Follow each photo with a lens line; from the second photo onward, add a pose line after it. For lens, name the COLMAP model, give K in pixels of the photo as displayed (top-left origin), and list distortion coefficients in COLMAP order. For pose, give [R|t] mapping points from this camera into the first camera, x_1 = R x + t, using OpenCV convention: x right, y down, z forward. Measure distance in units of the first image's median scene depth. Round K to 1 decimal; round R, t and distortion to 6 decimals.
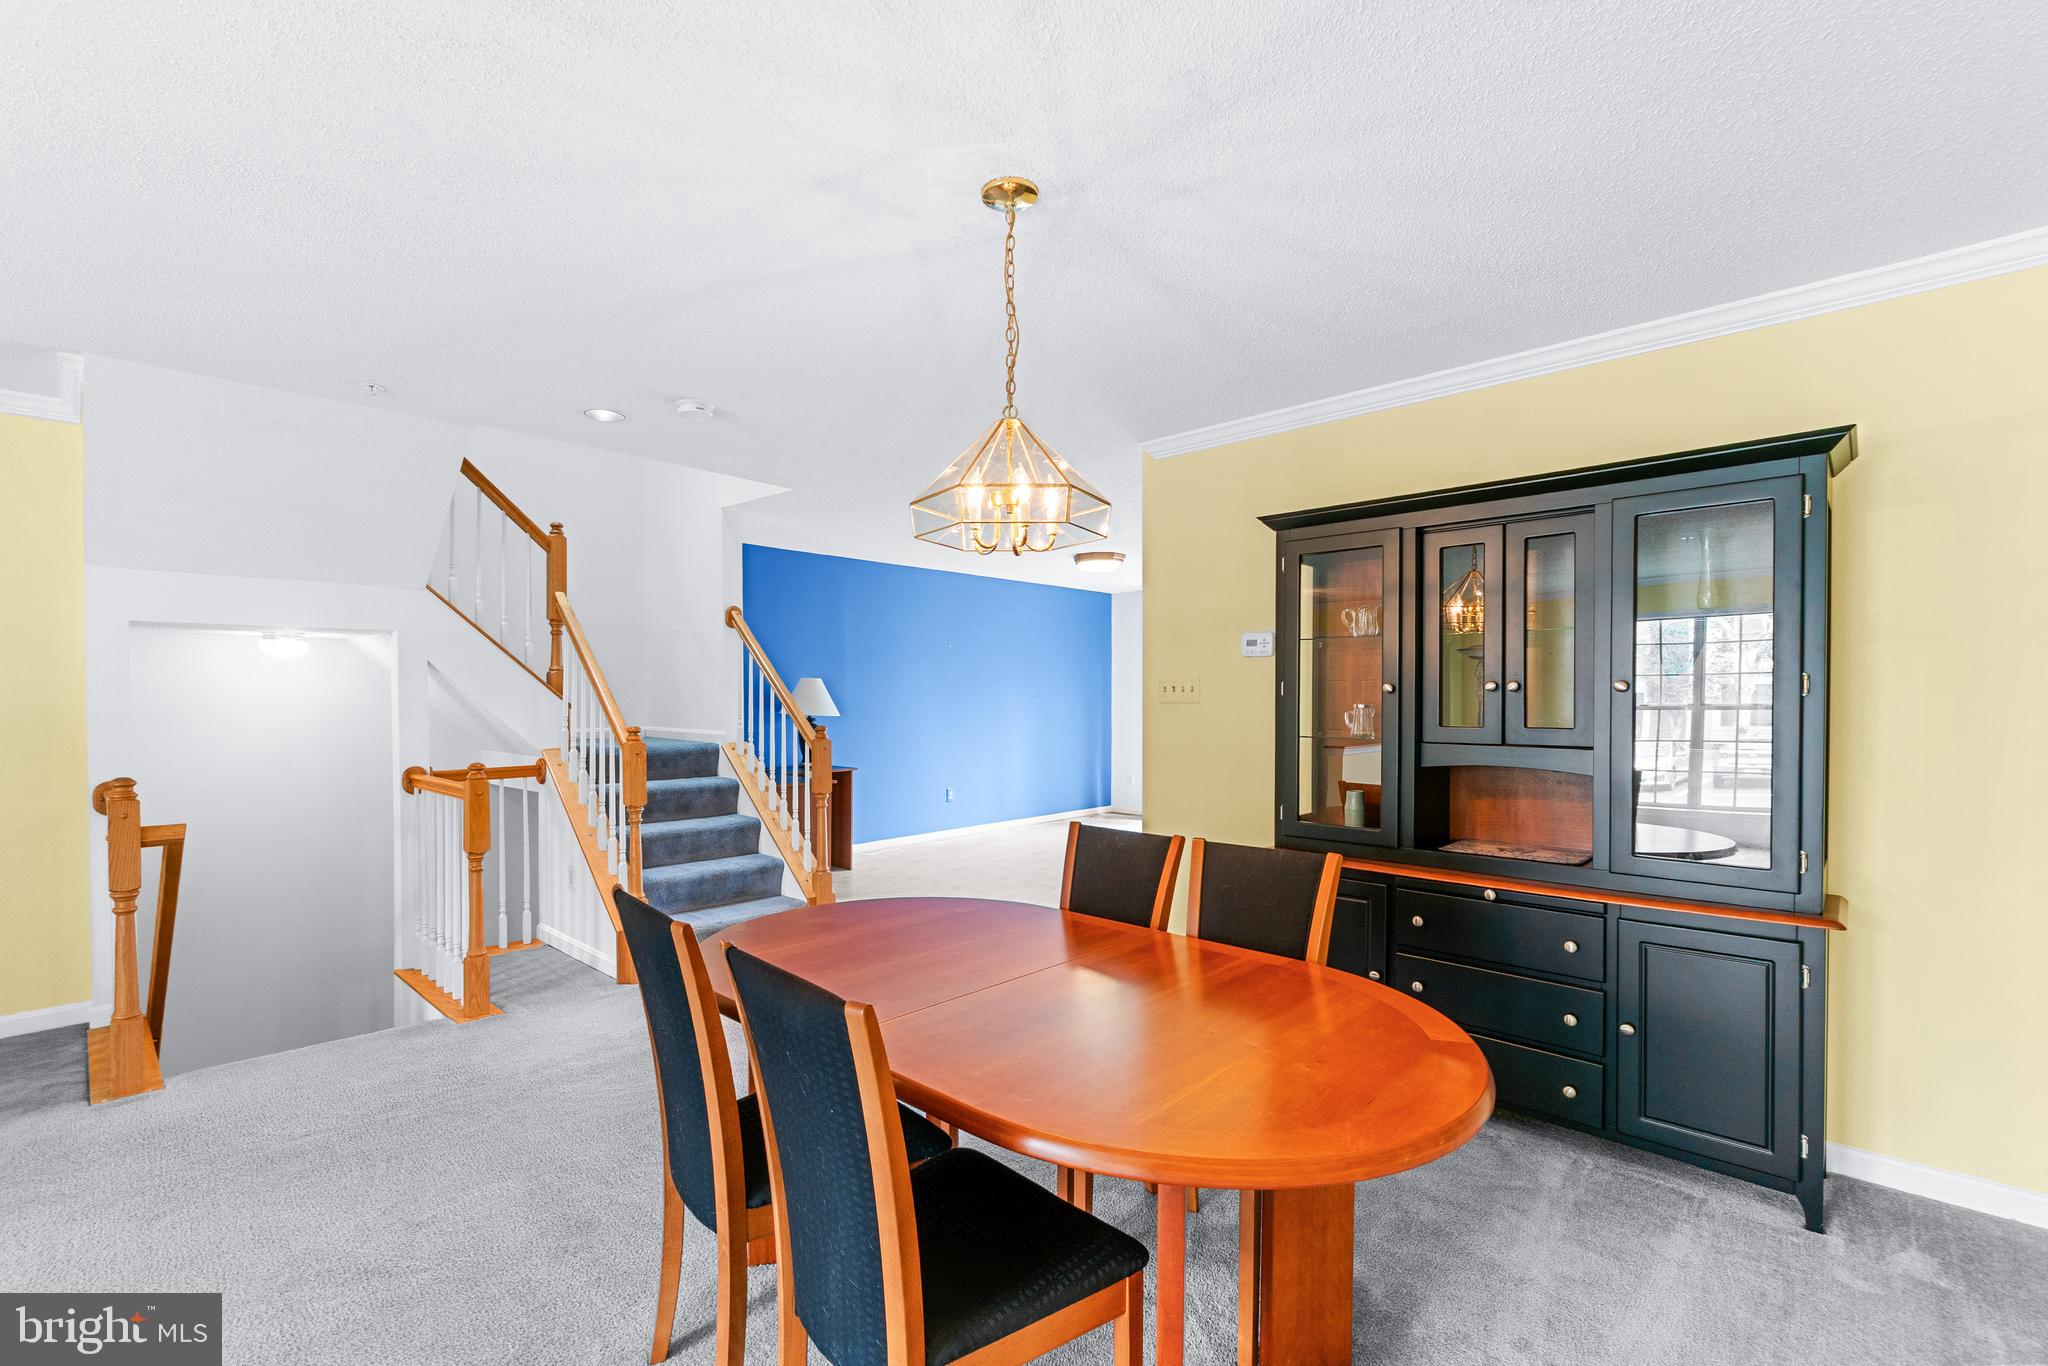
lens RADIAL K [[905.5, 0, 1013.0], [0, 905.5, 696.1], [0, 0, 1]] dist [-0.009361, 0.000201]
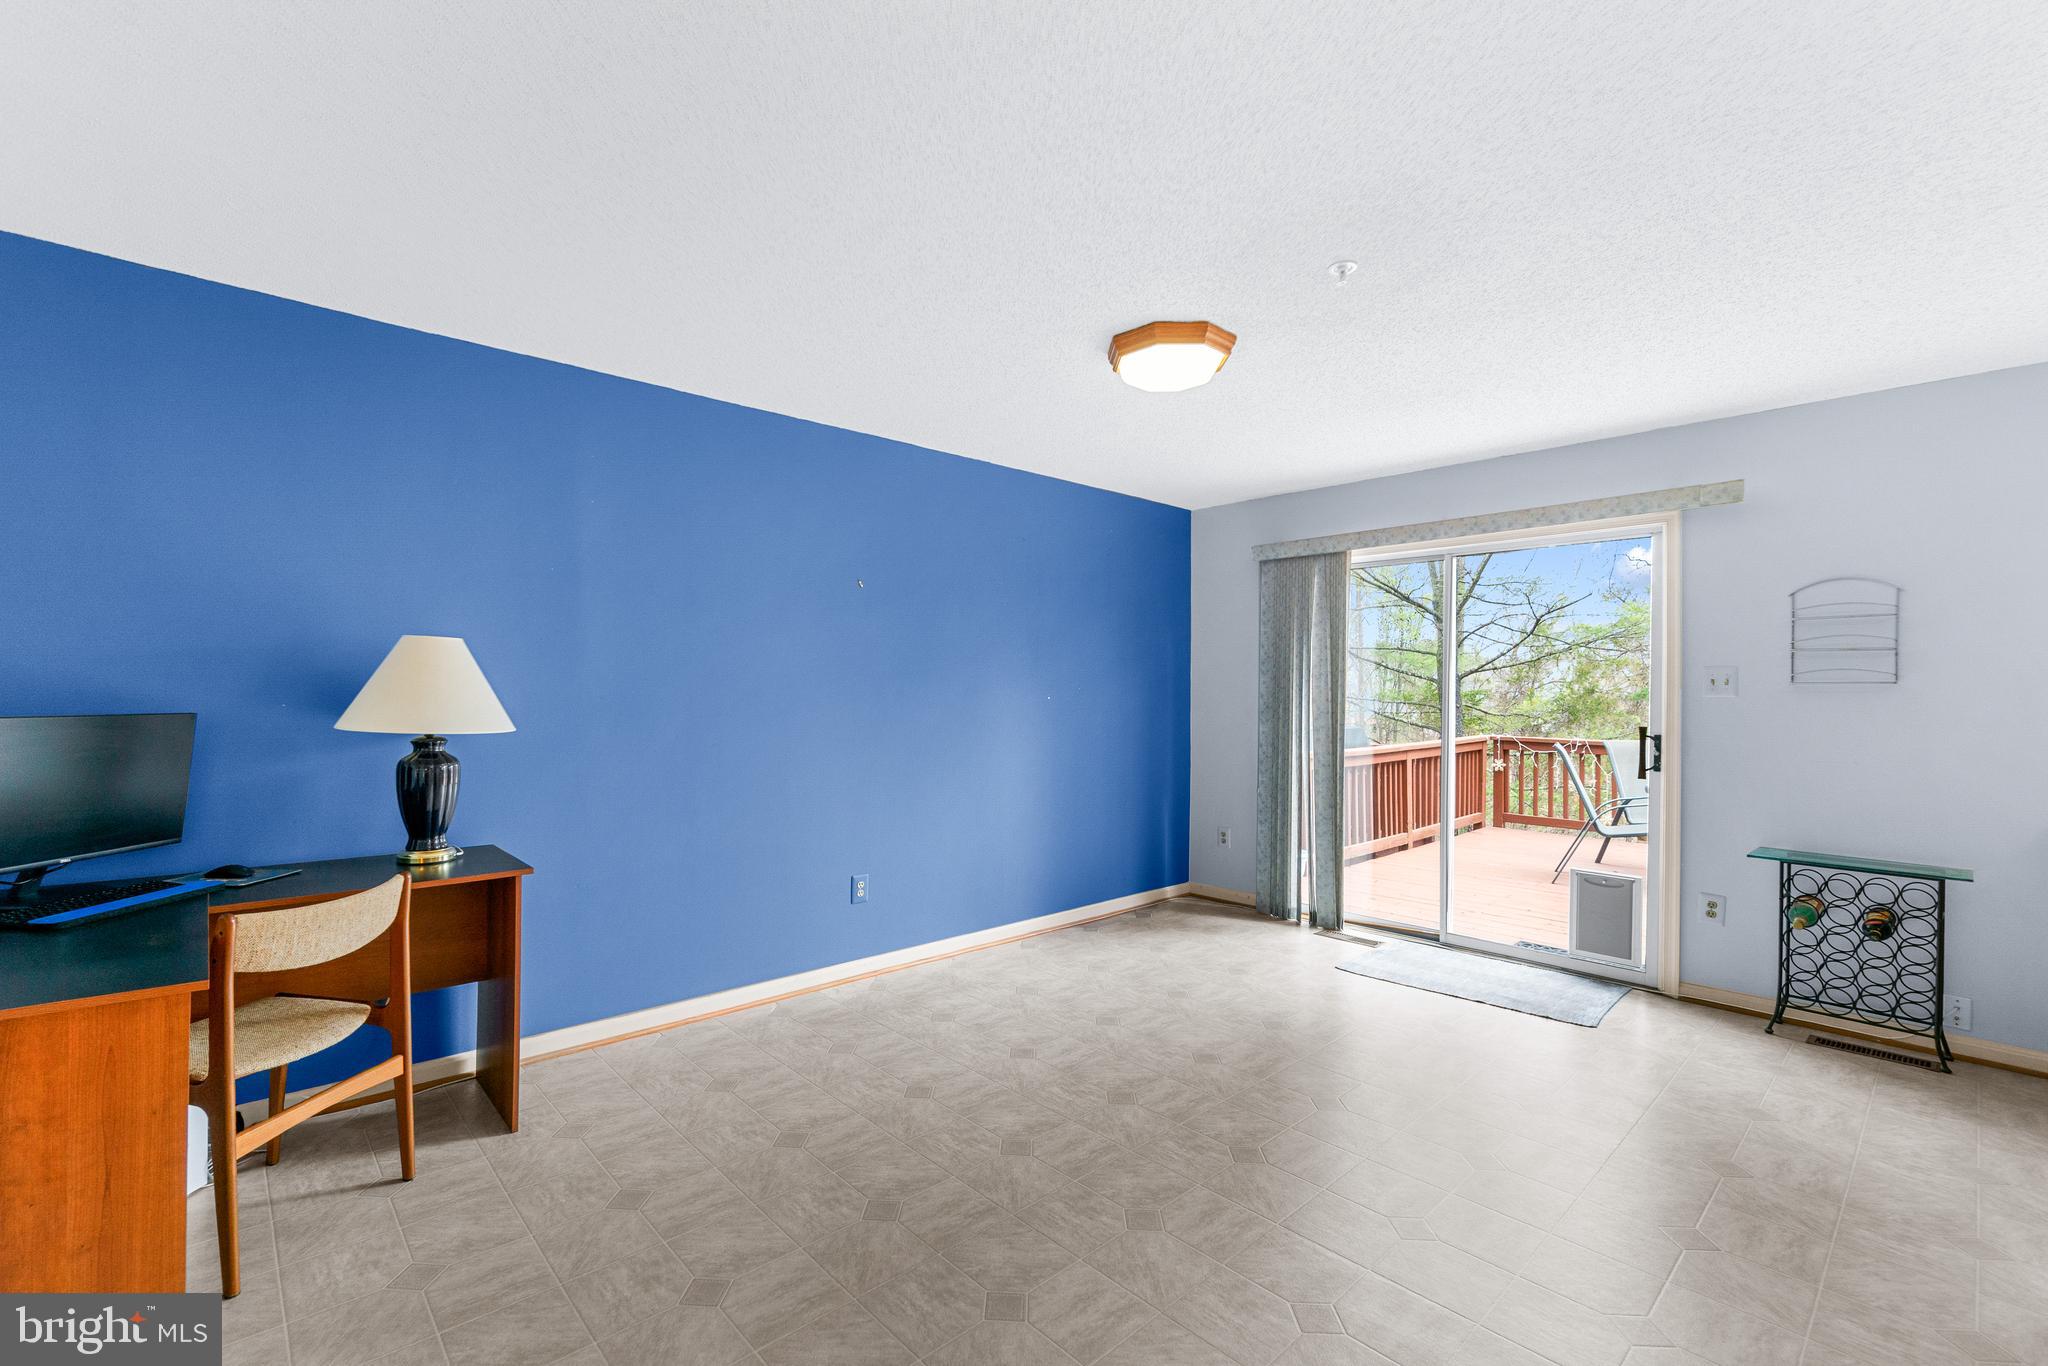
lens RADIAL K [[887.3, 0, 1032.2], [0, 887.3, 677.4], [0, 0, 1]] dist [0.008739, -0.000286]
pose [[0.998259, 0.006776, -0.058585, 0.149072], [-0.007724, 0.999843, -0.015970, 0.007542], [0.058467, 0.016394, 0.998155, 1.549541]]
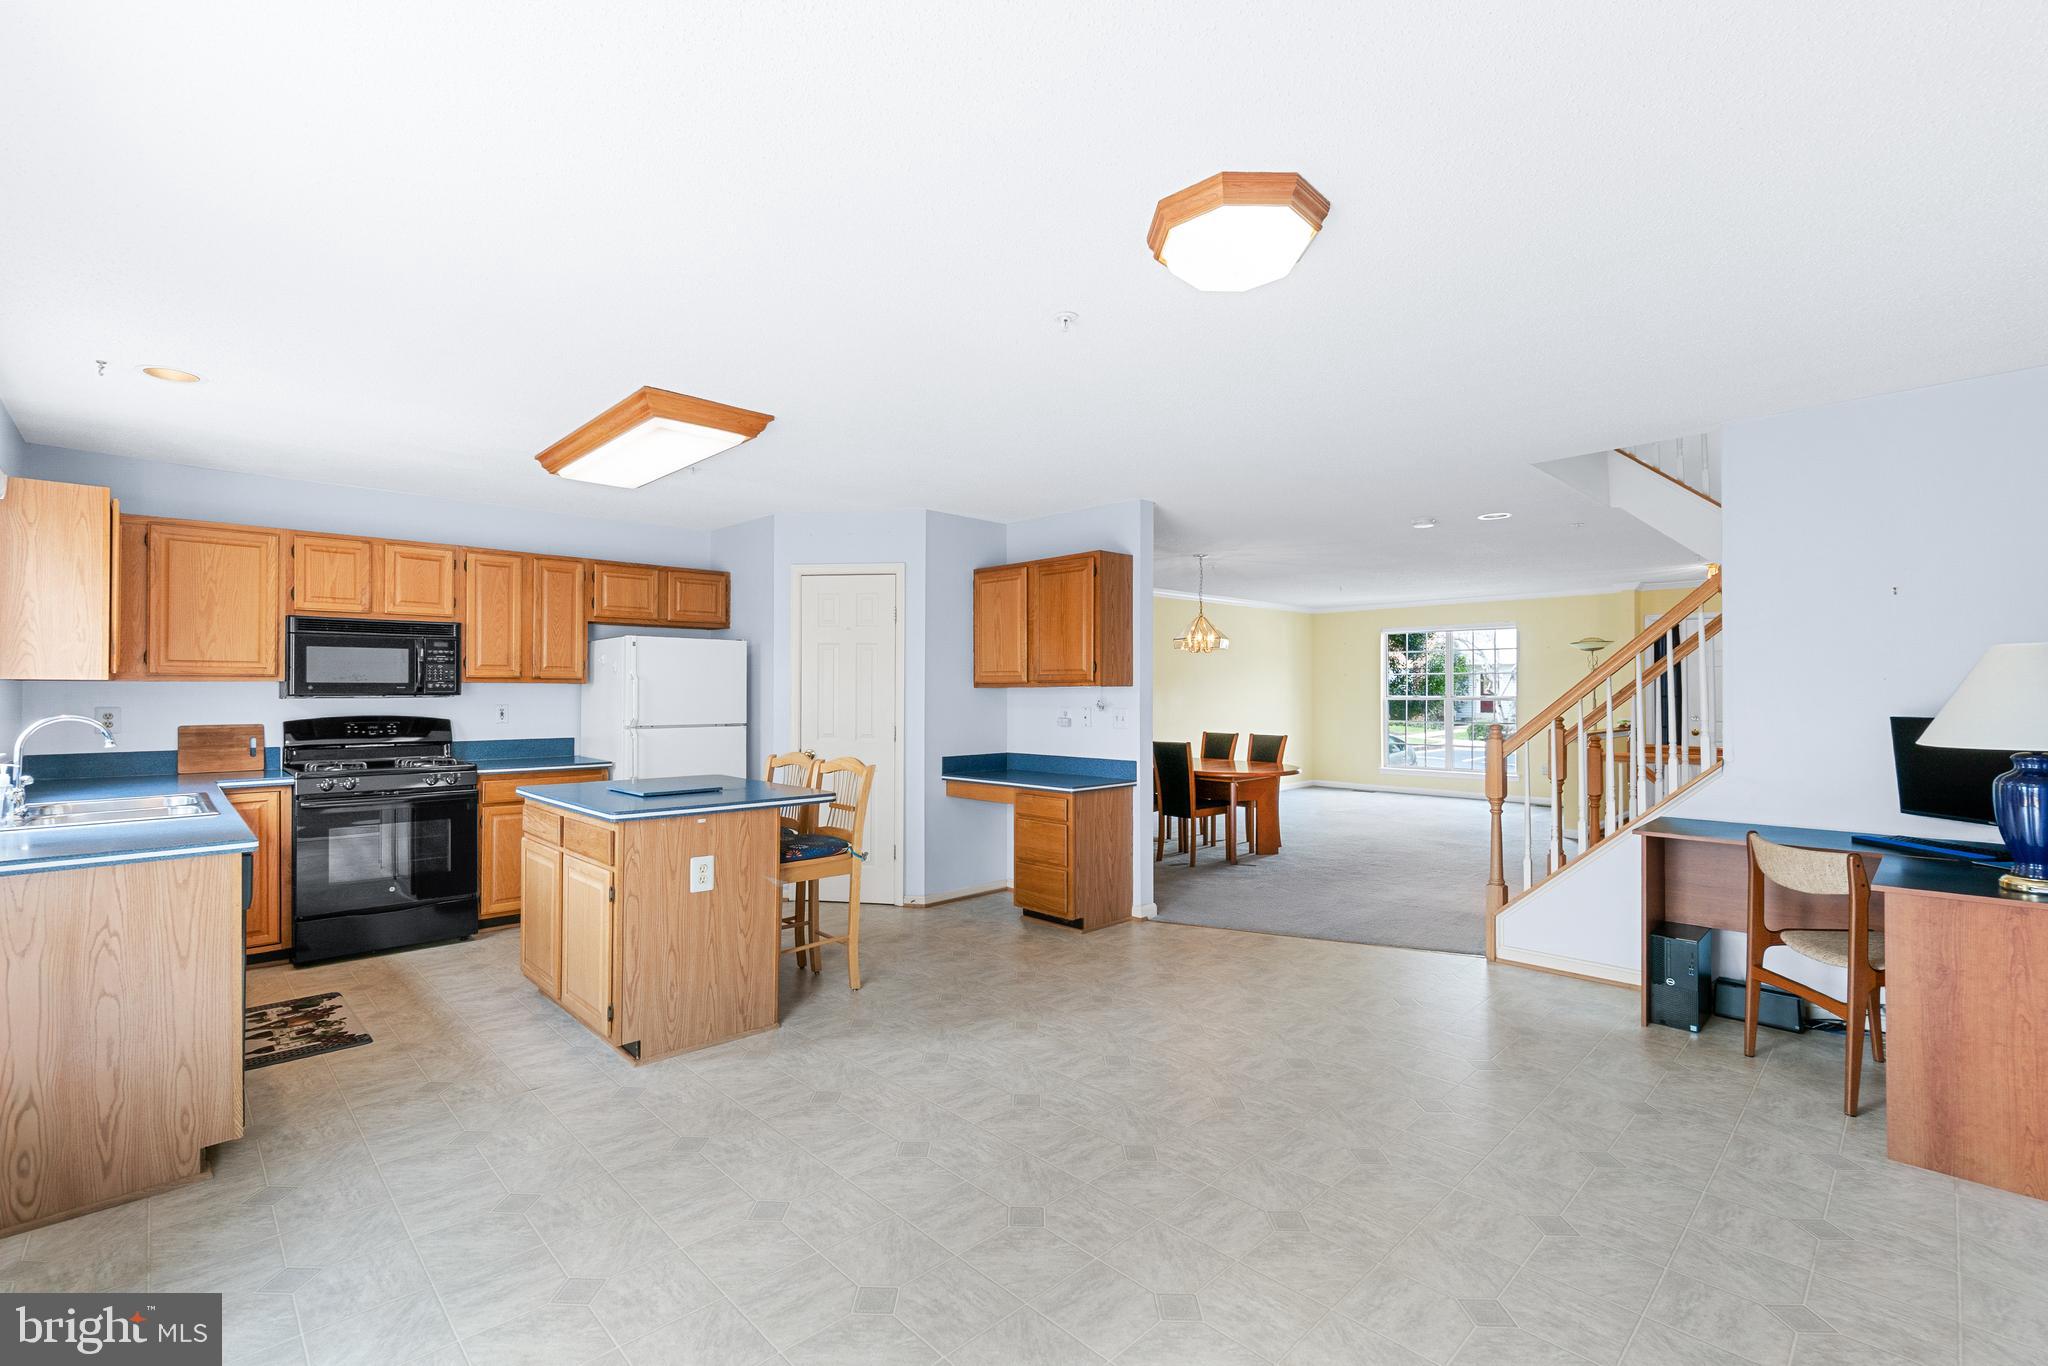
lens RADIAL K [[905.5, 0, 1013.0], [0, 905.5, 696.1], [0, 0, 1]] dist [-0.009361, 0.000201]
pose [[-0.998489, -0.000468, 0.054948, 0.386203], [-0.000386, 0.999999, 0.001500, 0.002547], [-0.054948, 0.001477, -0.998488, 3.329463]]
